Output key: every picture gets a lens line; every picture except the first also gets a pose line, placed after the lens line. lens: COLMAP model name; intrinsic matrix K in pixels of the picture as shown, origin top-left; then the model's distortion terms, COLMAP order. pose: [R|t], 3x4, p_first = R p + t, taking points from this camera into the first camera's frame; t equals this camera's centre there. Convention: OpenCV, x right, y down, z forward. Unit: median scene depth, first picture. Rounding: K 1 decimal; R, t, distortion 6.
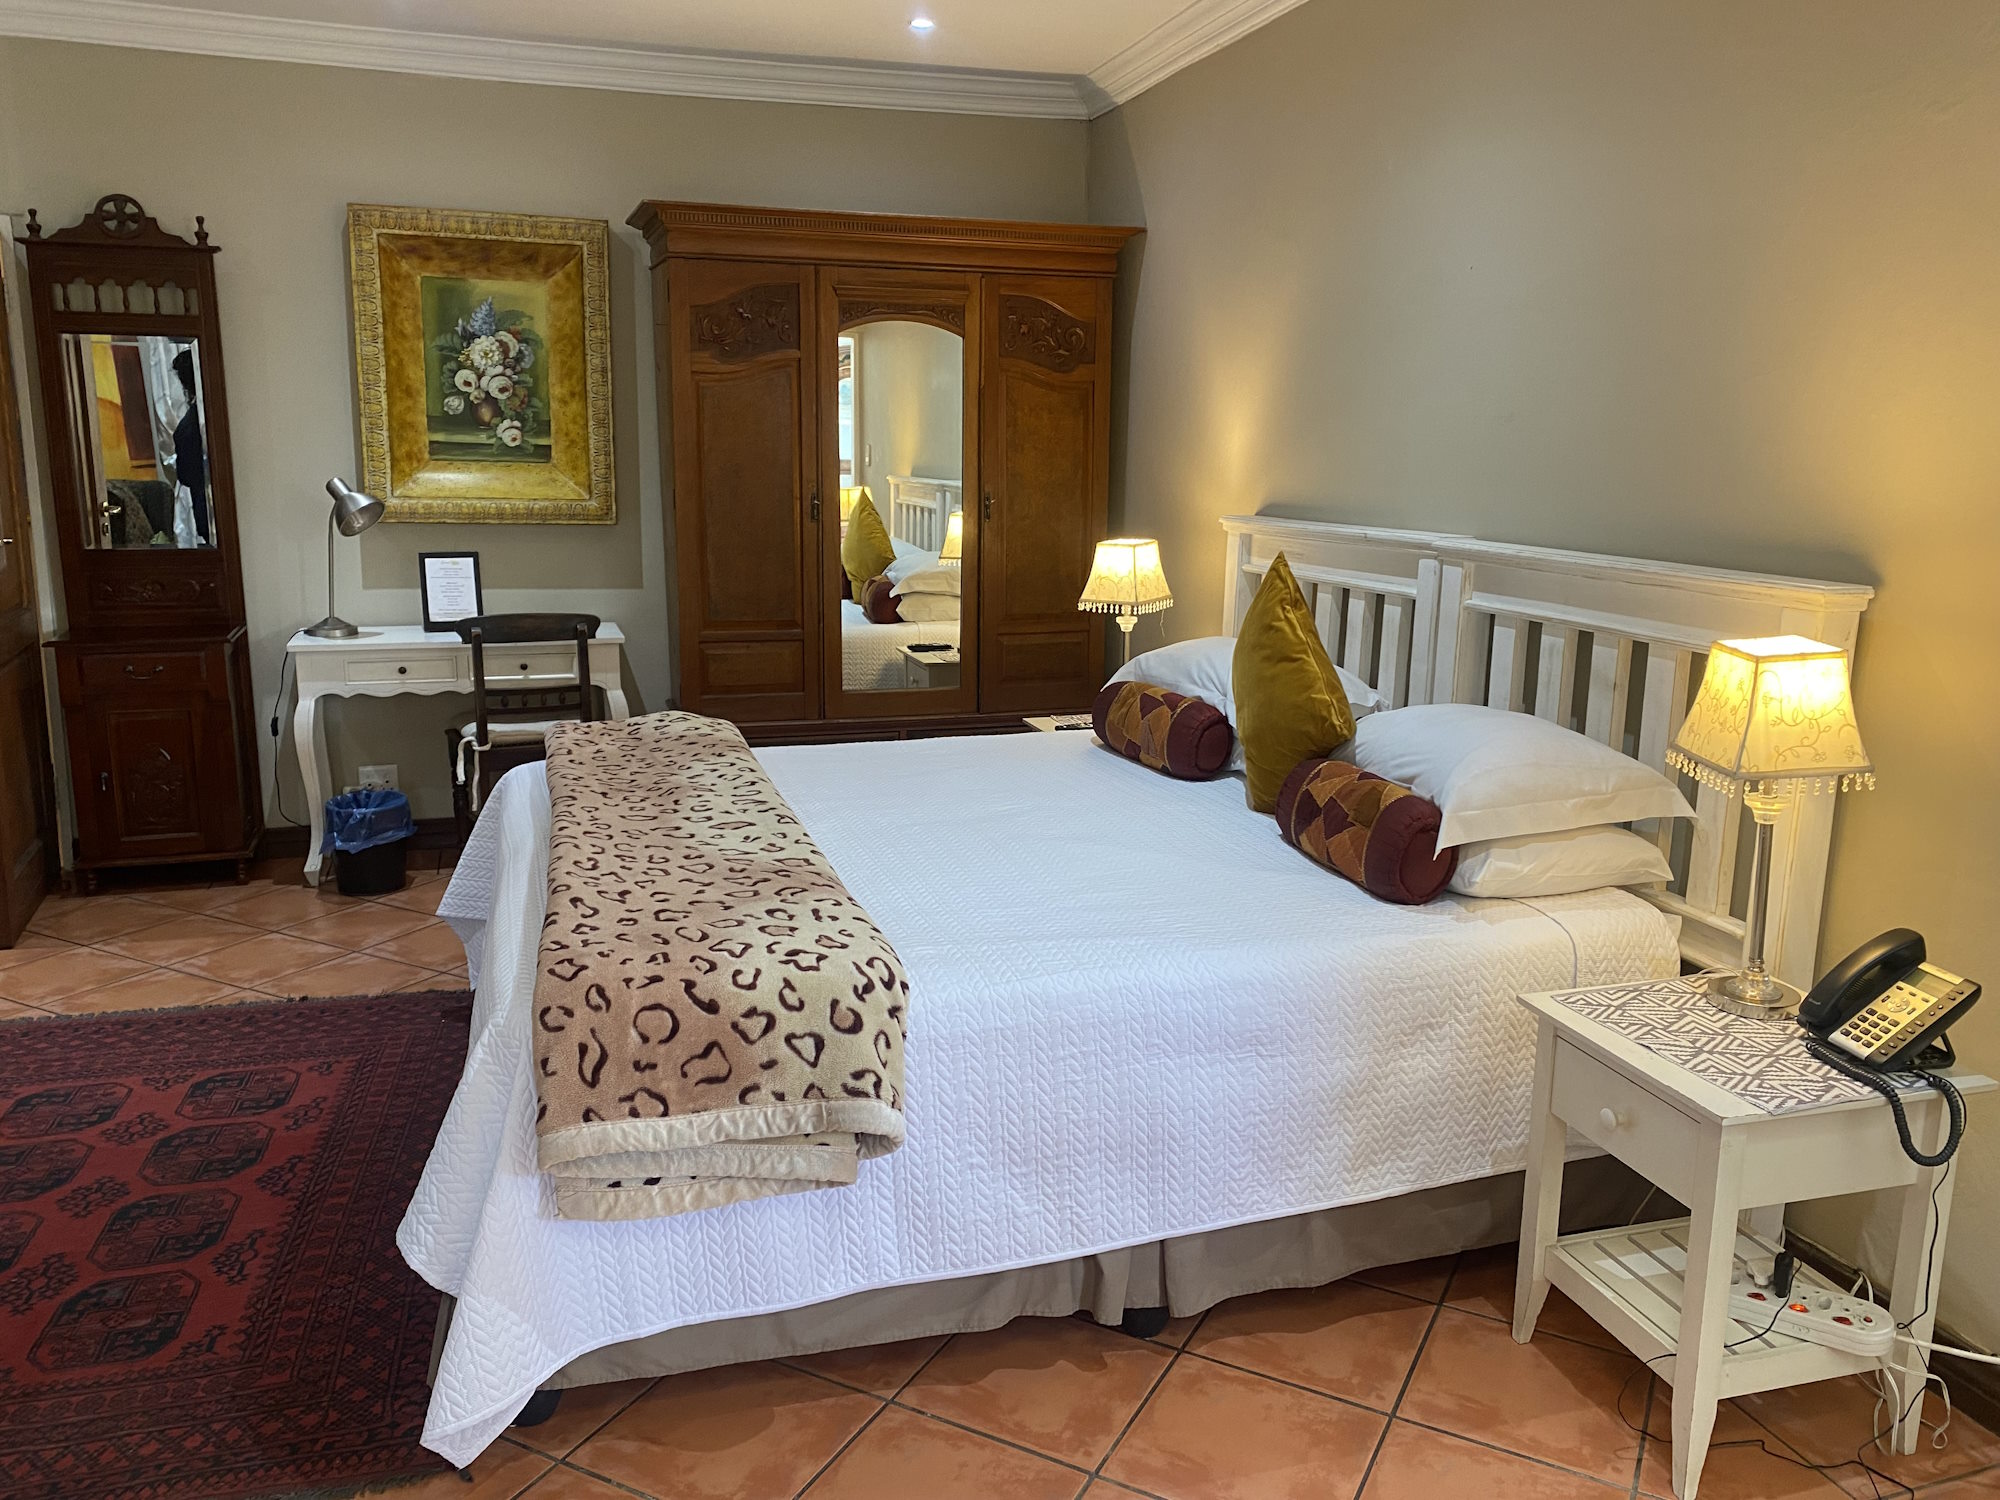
lens RADIAL K [[1518.3, 0, 1000.0], [0, 1518.3, 750.0], [0, 0, 1]] dist [0.084319, -0.082631]
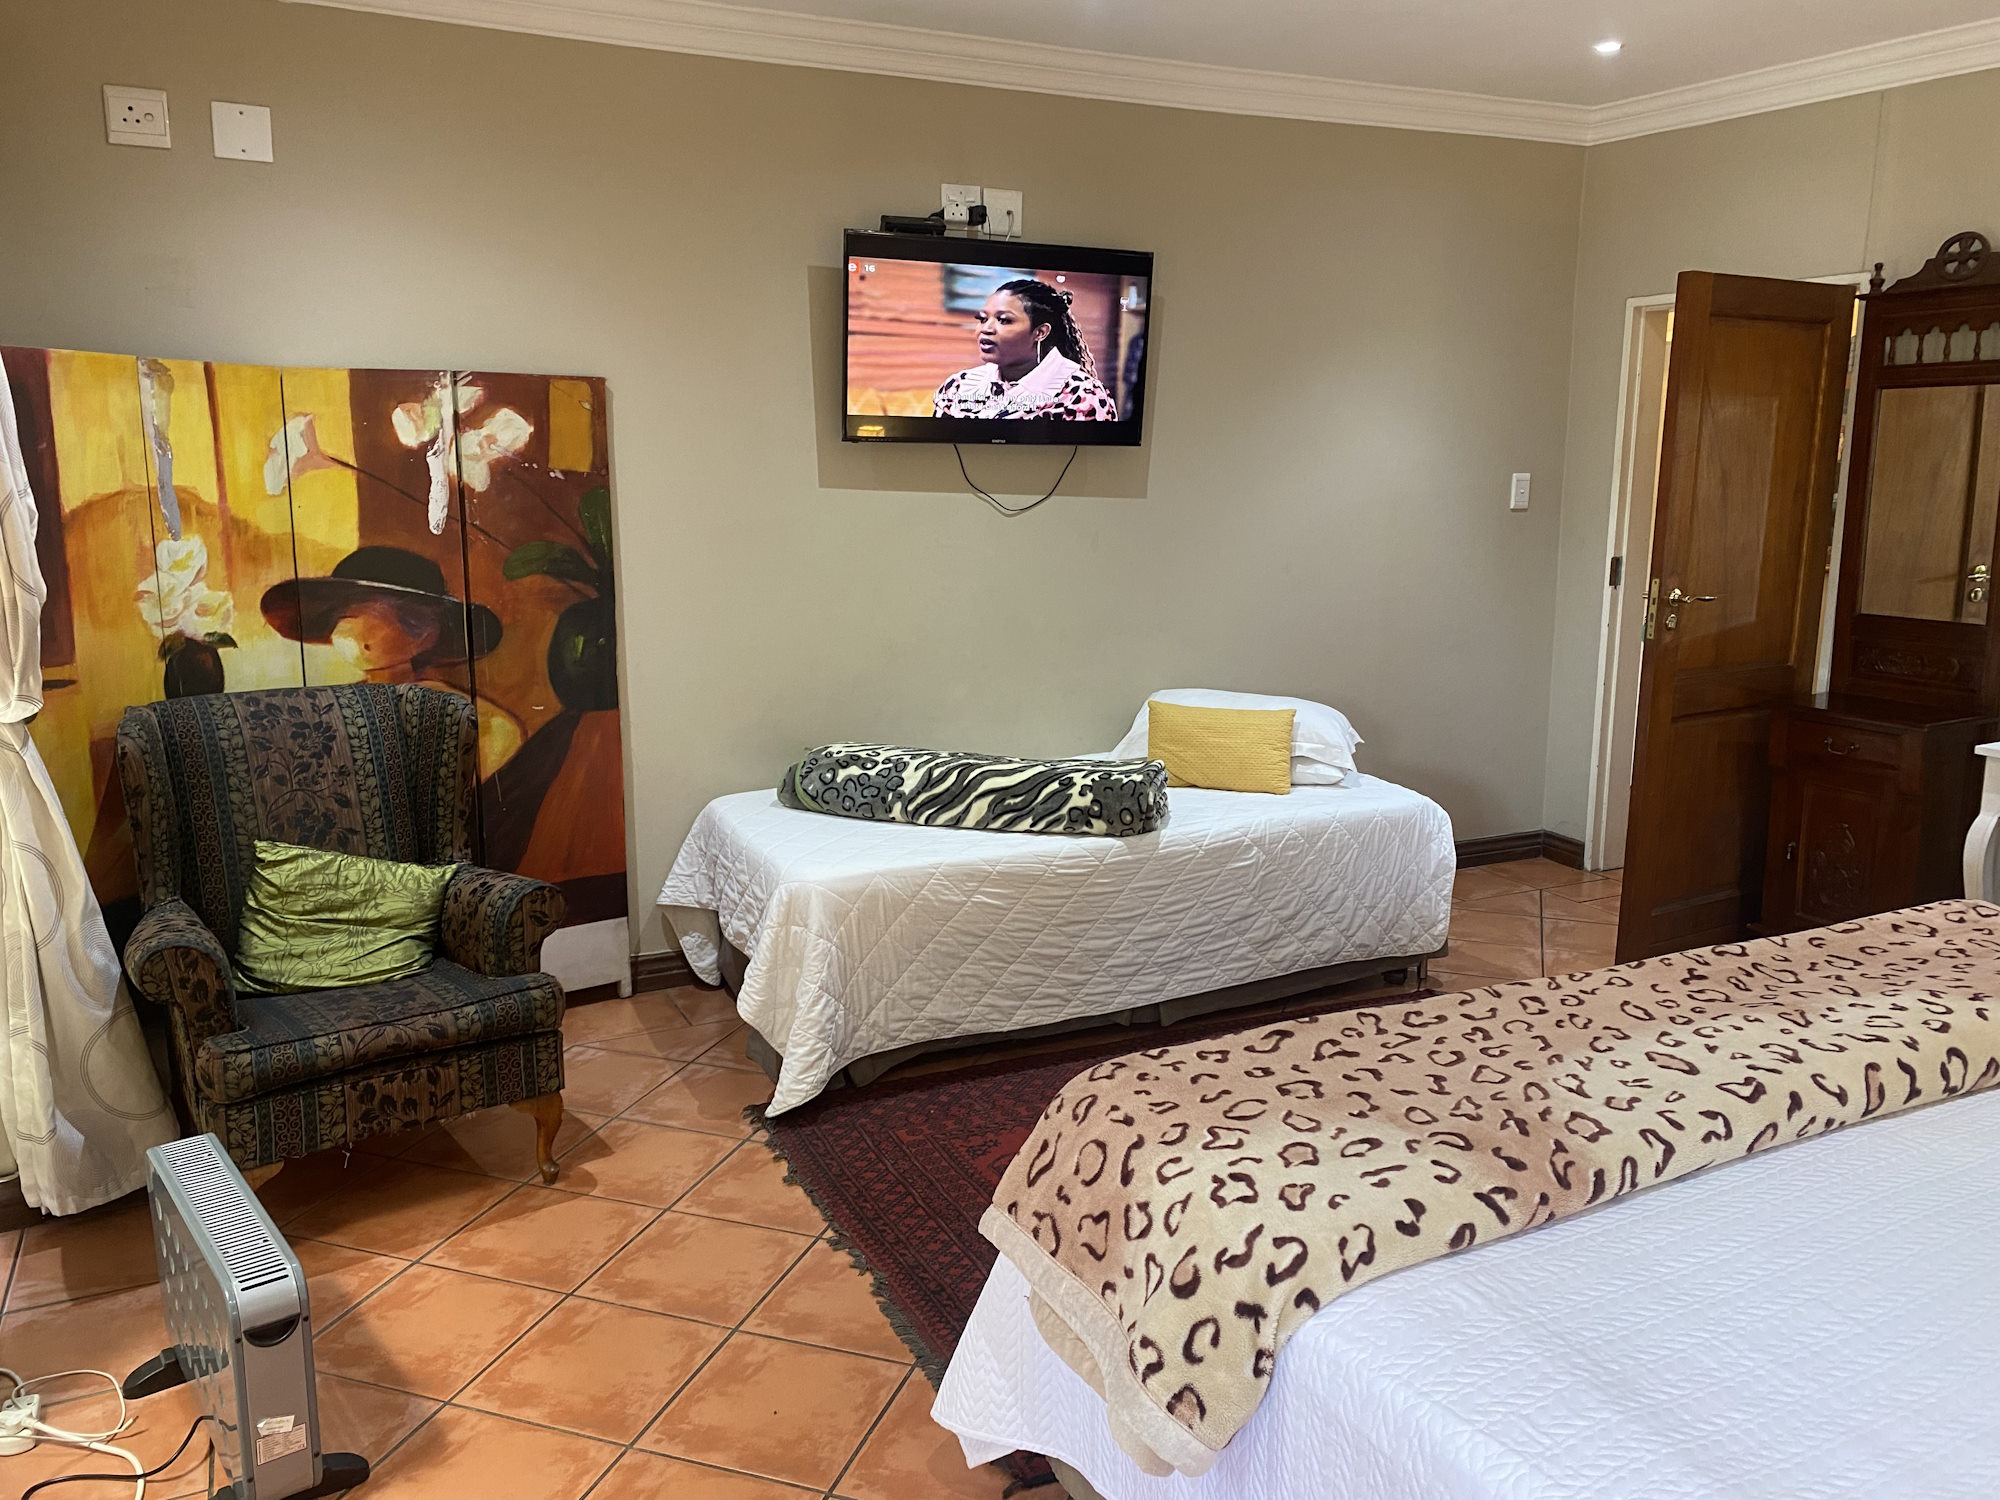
lens RADIAL K [[1529.3, 0, 990.3], [0, 1529.3, 748.6], [0, 0, 1]] dist [0.056288, -0.096327]
pose [[0.113351, 0.168263, -0.979203, 0.551354], [-0.191264, 0.970817, 0.144682, -0.160060], [0.974972, 0.170887, 0.142225, 0.683501]]
